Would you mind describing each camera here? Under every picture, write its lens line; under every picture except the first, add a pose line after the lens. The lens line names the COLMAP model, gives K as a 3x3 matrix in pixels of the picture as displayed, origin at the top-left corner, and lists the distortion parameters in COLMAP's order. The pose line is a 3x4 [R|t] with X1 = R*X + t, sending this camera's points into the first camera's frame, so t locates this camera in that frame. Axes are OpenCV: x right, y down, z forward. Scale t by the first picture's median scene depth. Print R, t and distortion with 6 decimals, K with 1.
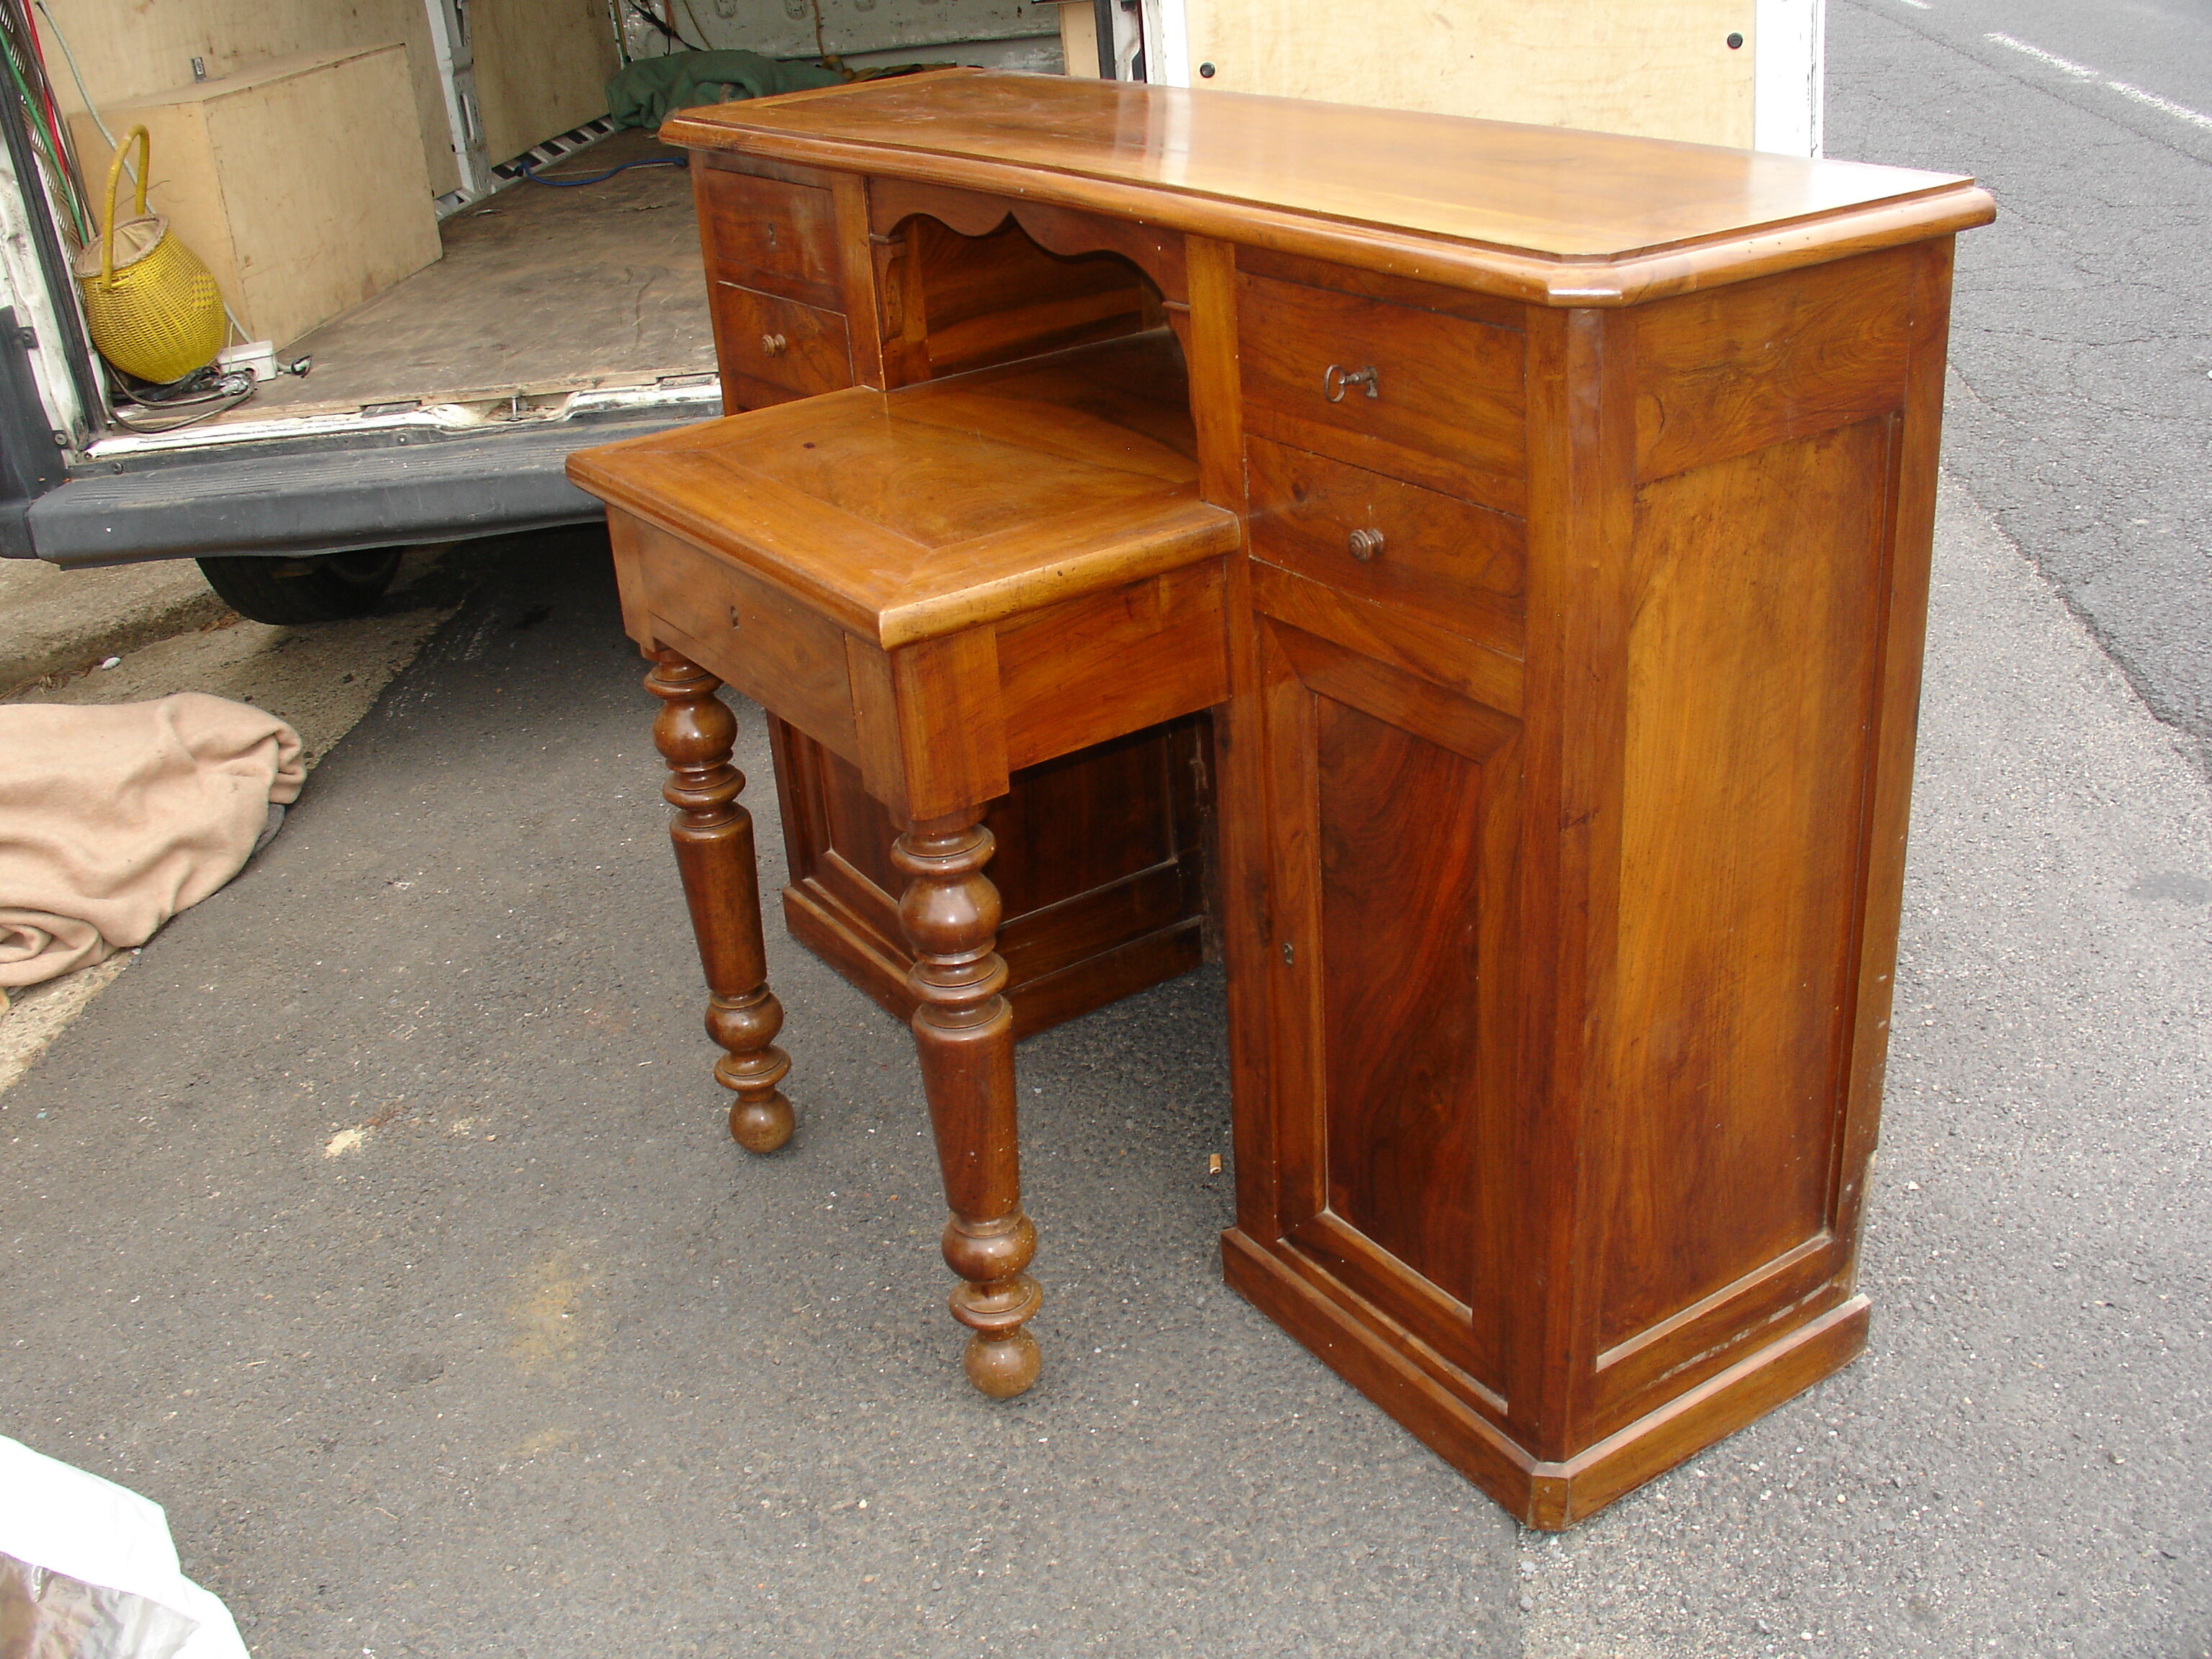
lens RADIAL K [[2199.6, 0, 1083.2], [0, 2199.6, 811.0], [0, 0, 1]] dist [-0.203708, 0.234816]
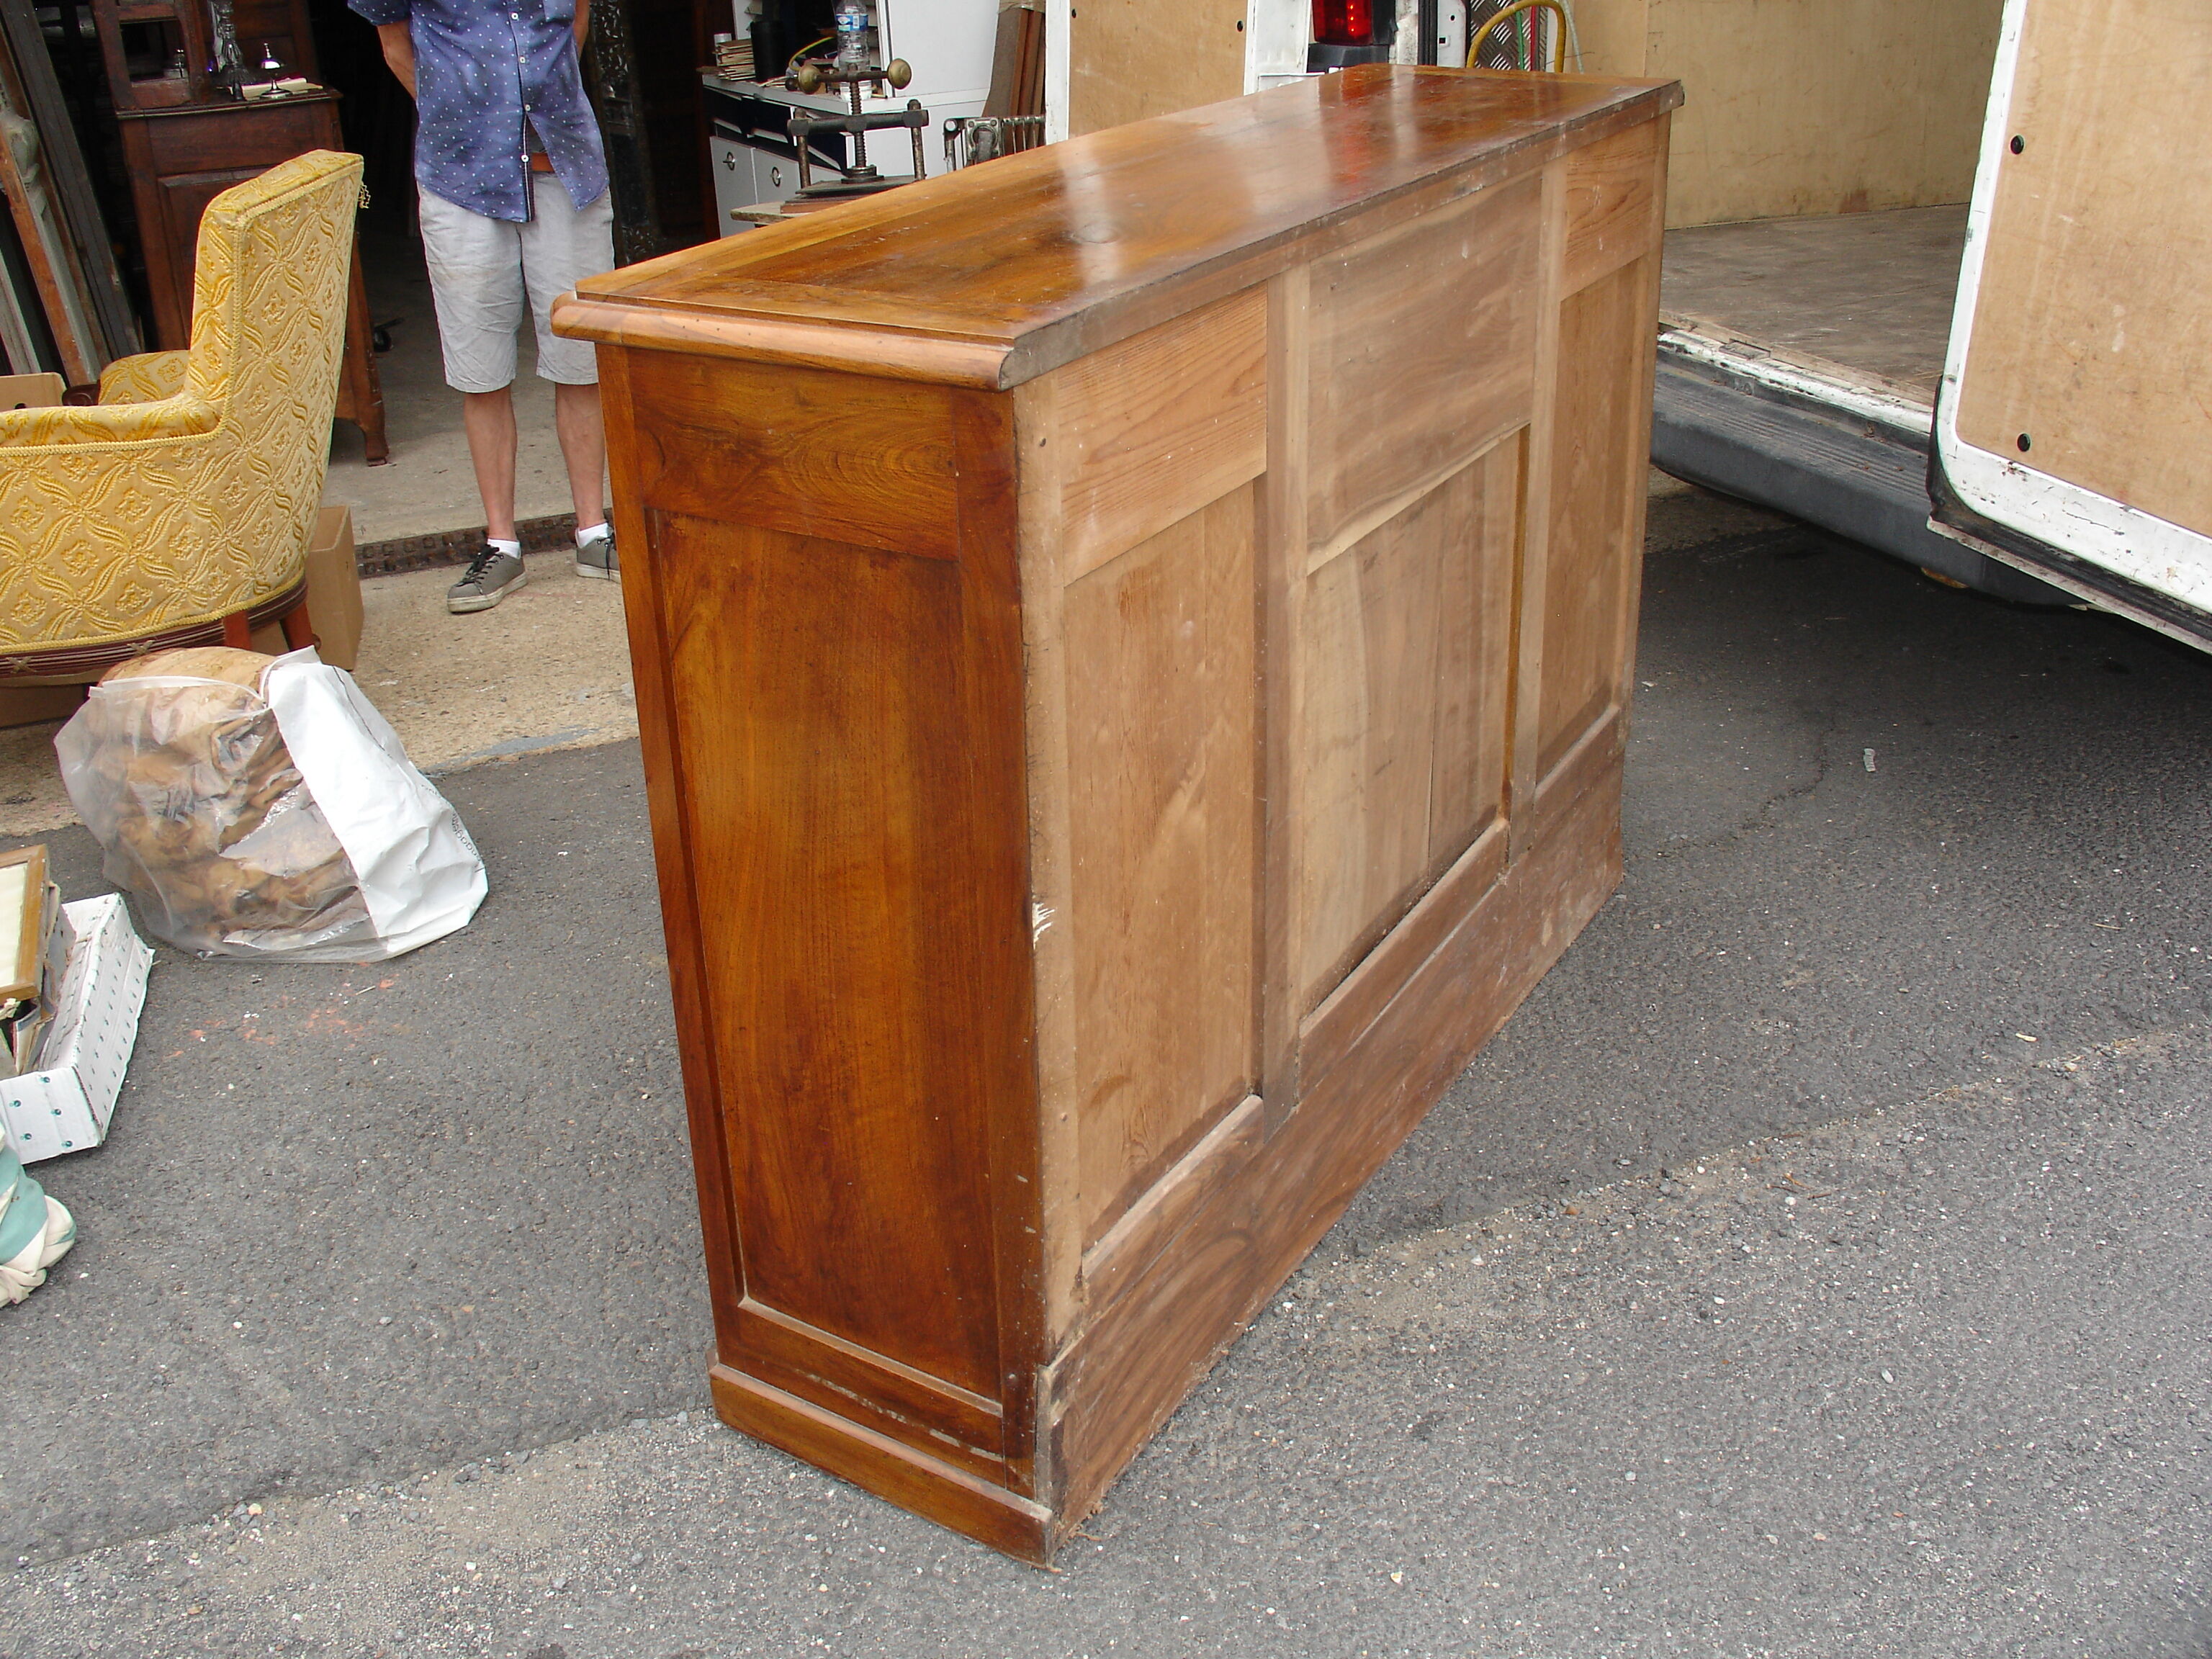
lens RADIAL K [[2199.6, 0, 1083.2], [0, 2199.6, 811.0], [0, 0, 1]] dist [-0.203708, 0.234816]
pose [[0.433323, 0.443087, -0.784796, 1.075909], [-0.383795, 0.878614, 0.284145, -0.345066], [0.815434, 0.178075, 0.550778, 0.490380]]
